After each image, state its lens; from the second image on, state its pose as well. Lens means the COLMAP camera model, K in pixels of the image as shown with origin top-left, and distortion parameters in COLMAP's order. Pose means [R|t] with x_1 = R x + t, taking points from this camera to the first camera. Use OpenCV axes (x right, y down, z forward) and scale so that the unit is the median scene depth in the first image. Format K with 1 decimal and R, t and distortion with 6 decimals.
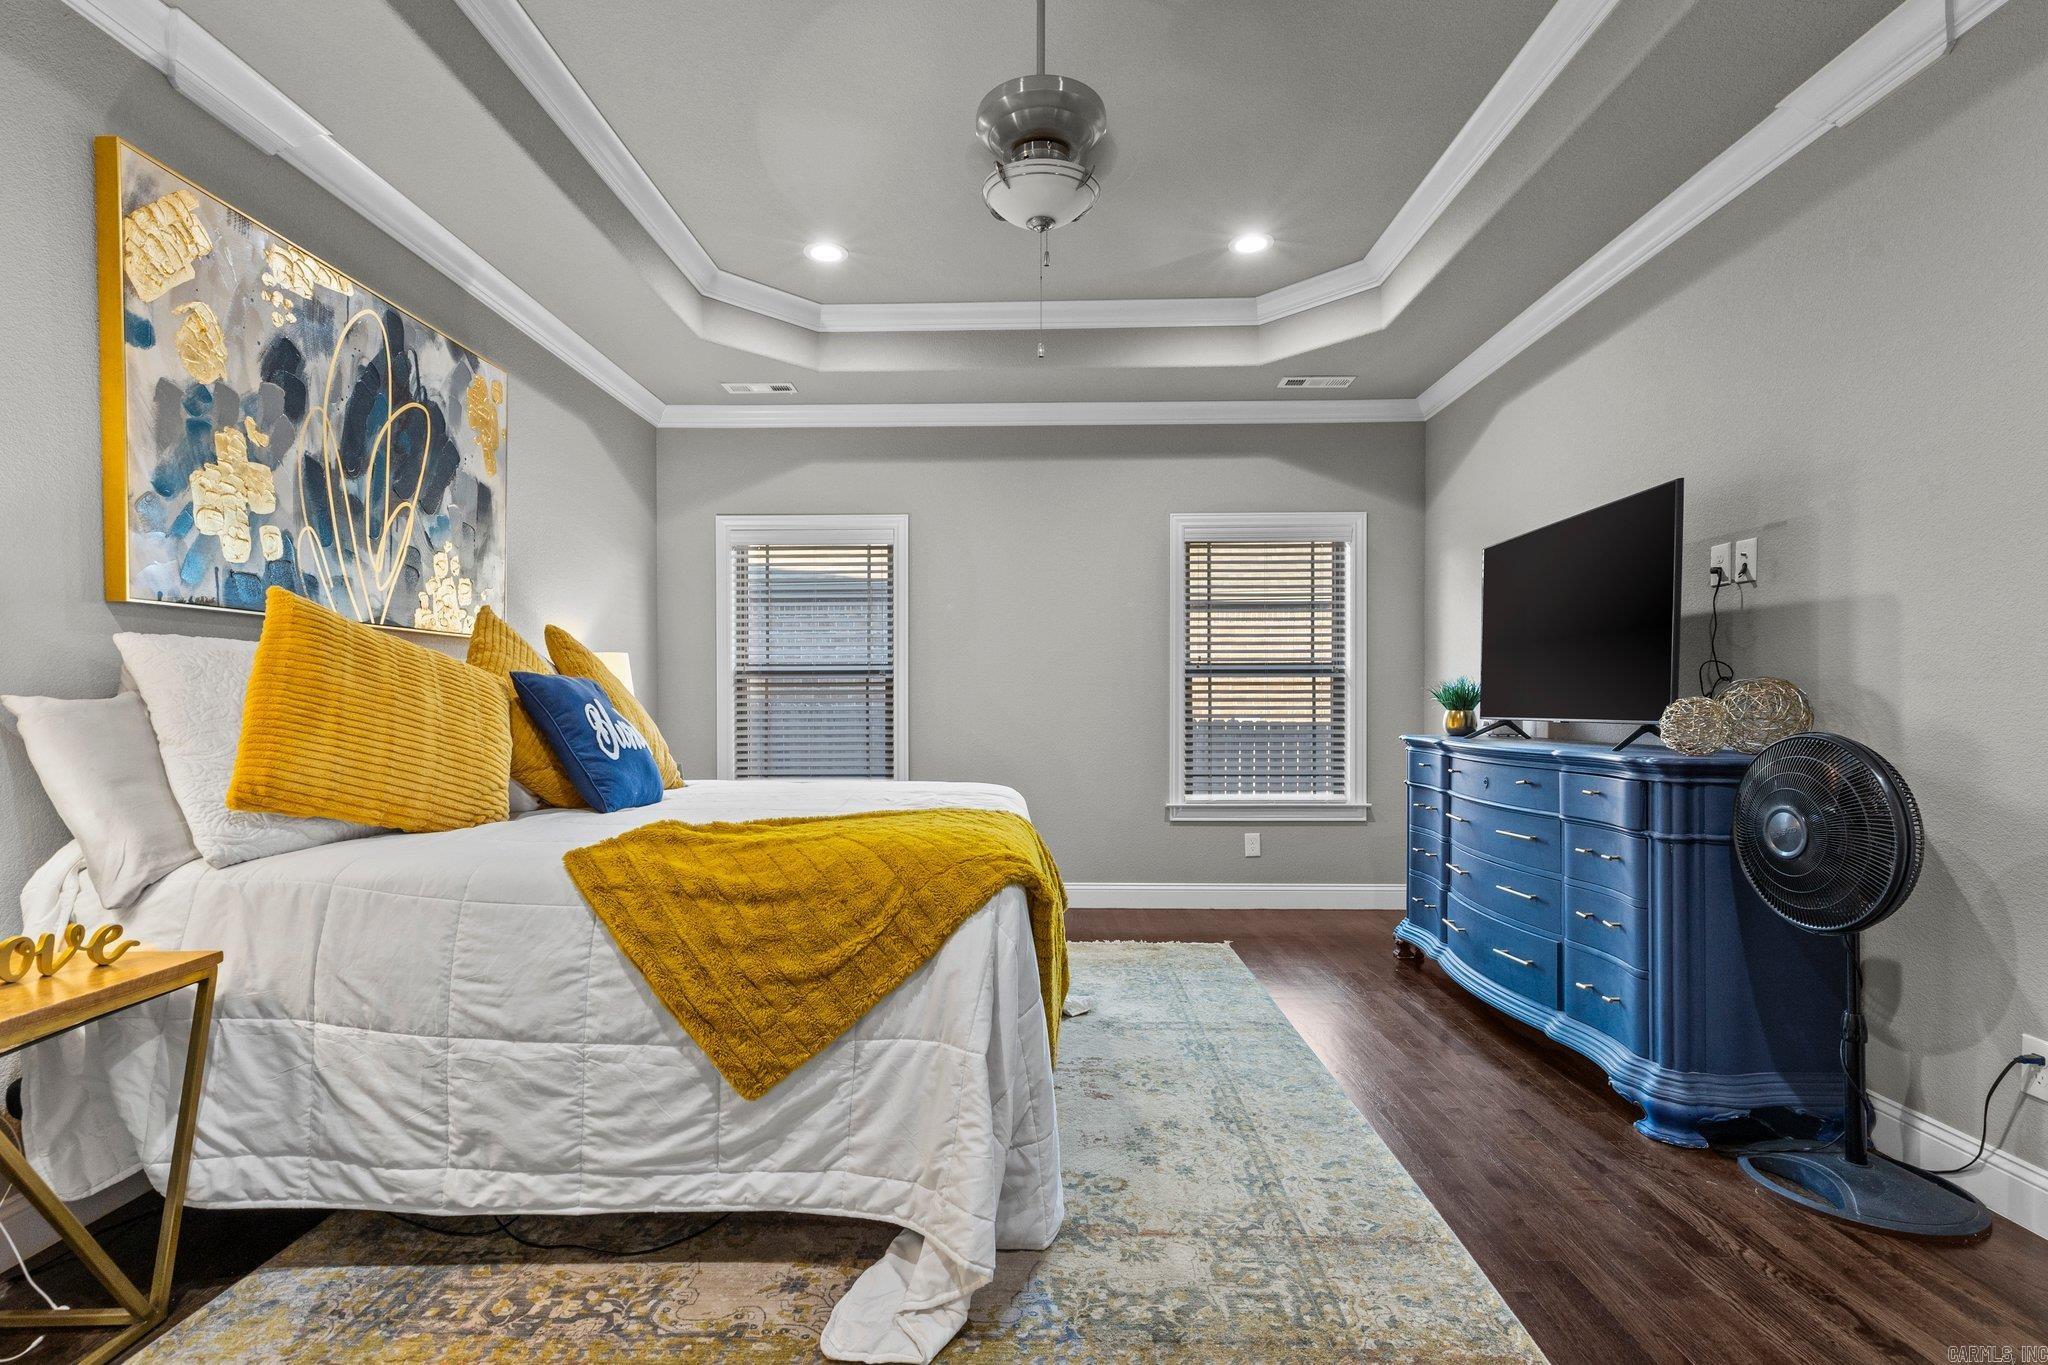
lens RADIAL K [[937.3, 0, 1018.9], [0, 937.3, 700.4], [0, 0, 1]] dist [0.001263, 0.001026]
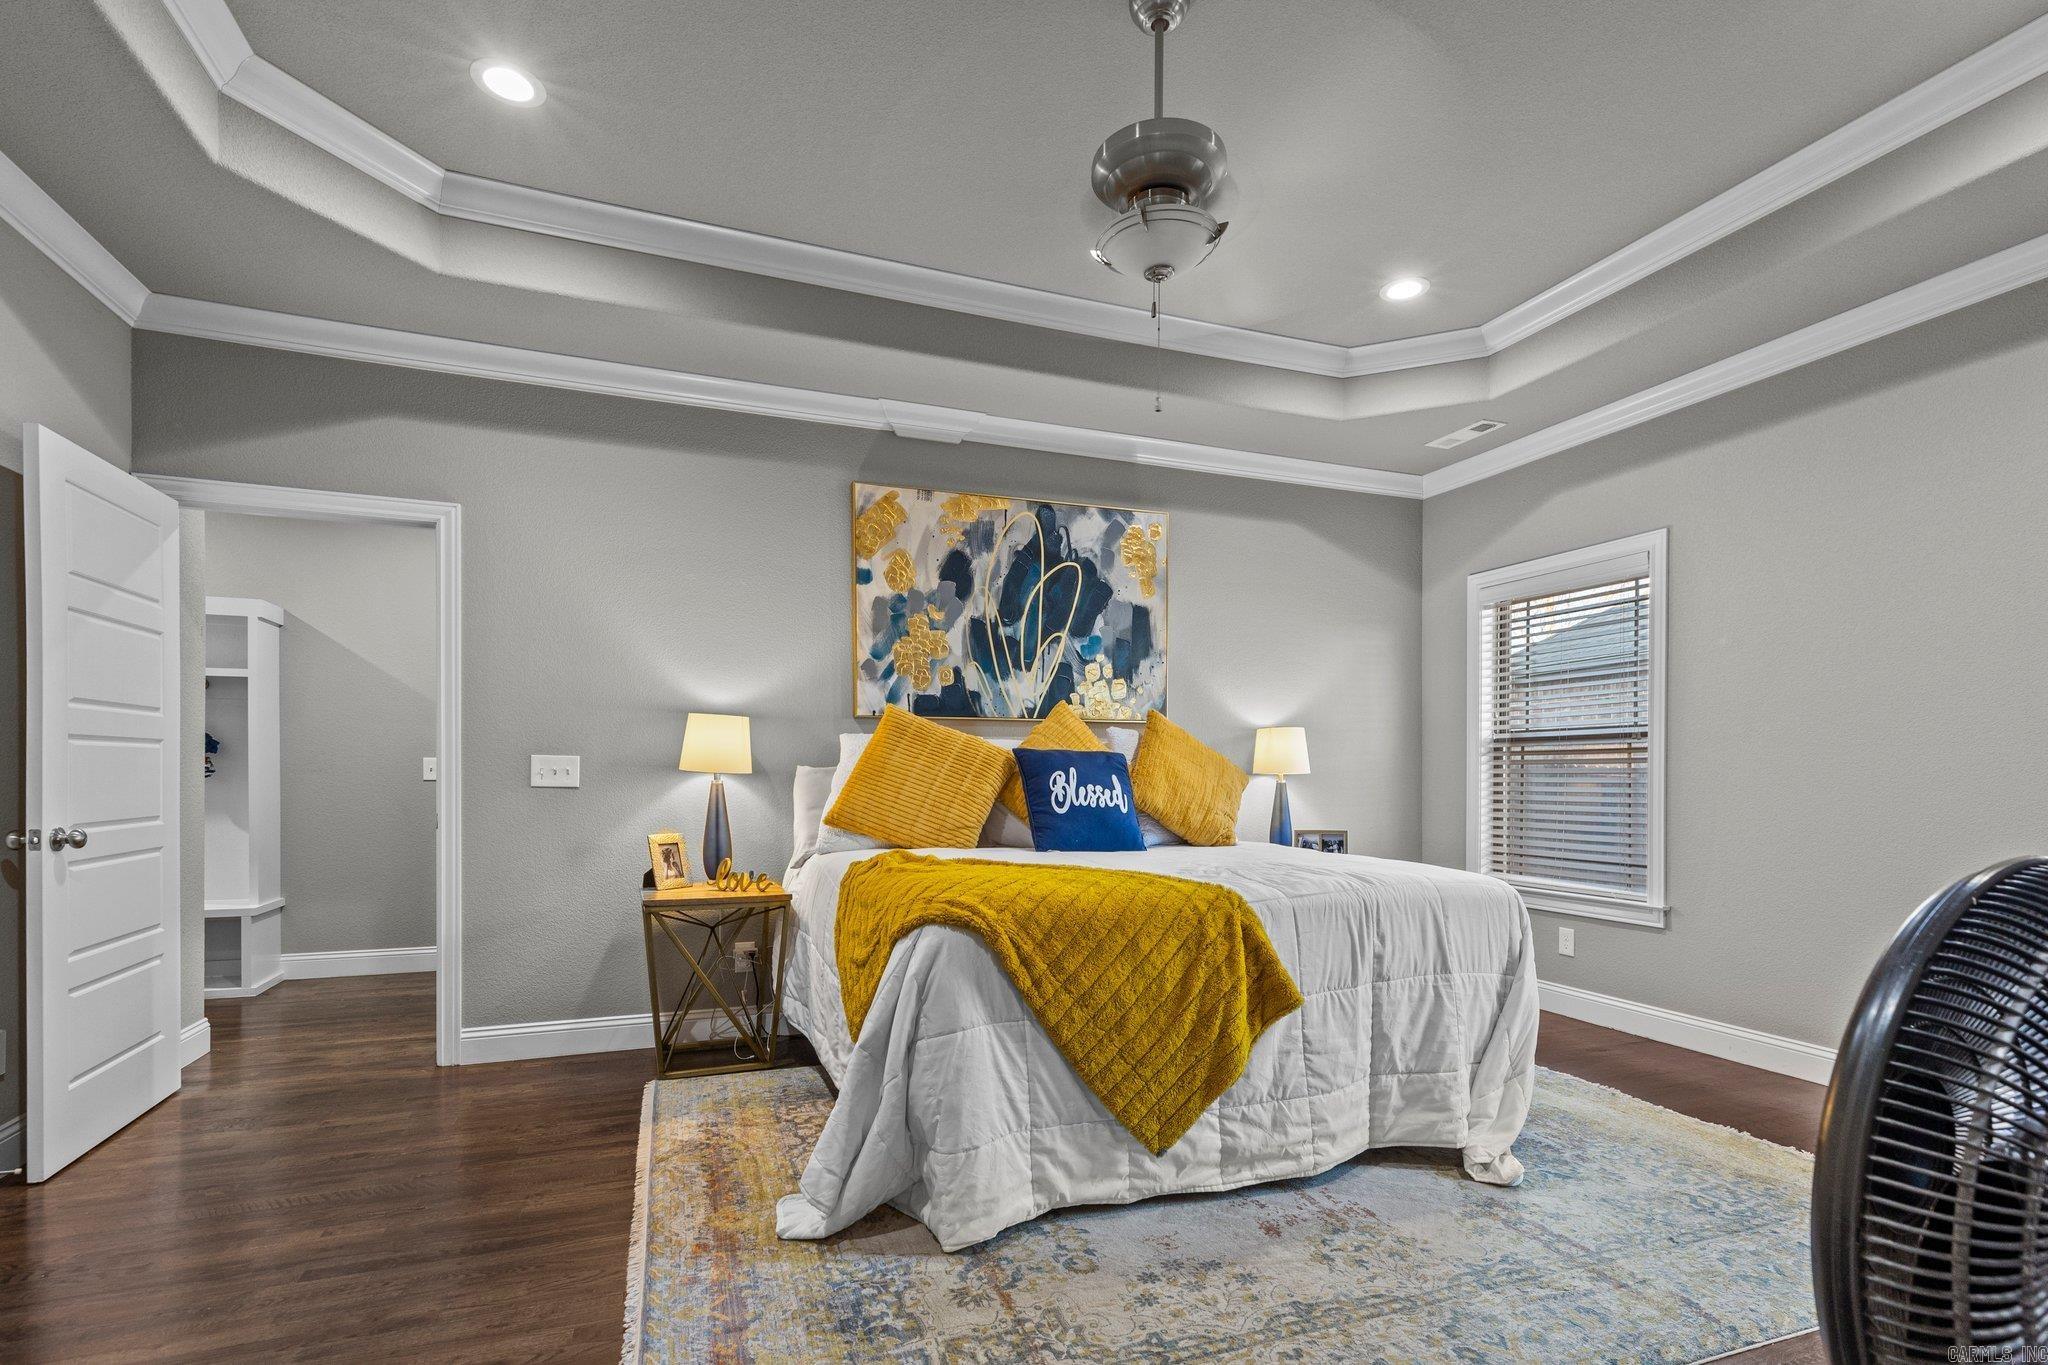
lens RADIAL K [[937.3, 0, 1024.6], [0, 937.3, 763.0], [0, 0, 1]] dist [0.001263, 0.001026]
pose [[0.395679, -0.007759, -0.918356, 0.688529], [-0.002088, 0.999954, -0.009347, 0.004134], [0.918386, 0.005616, 0.395645, 0.397102]]
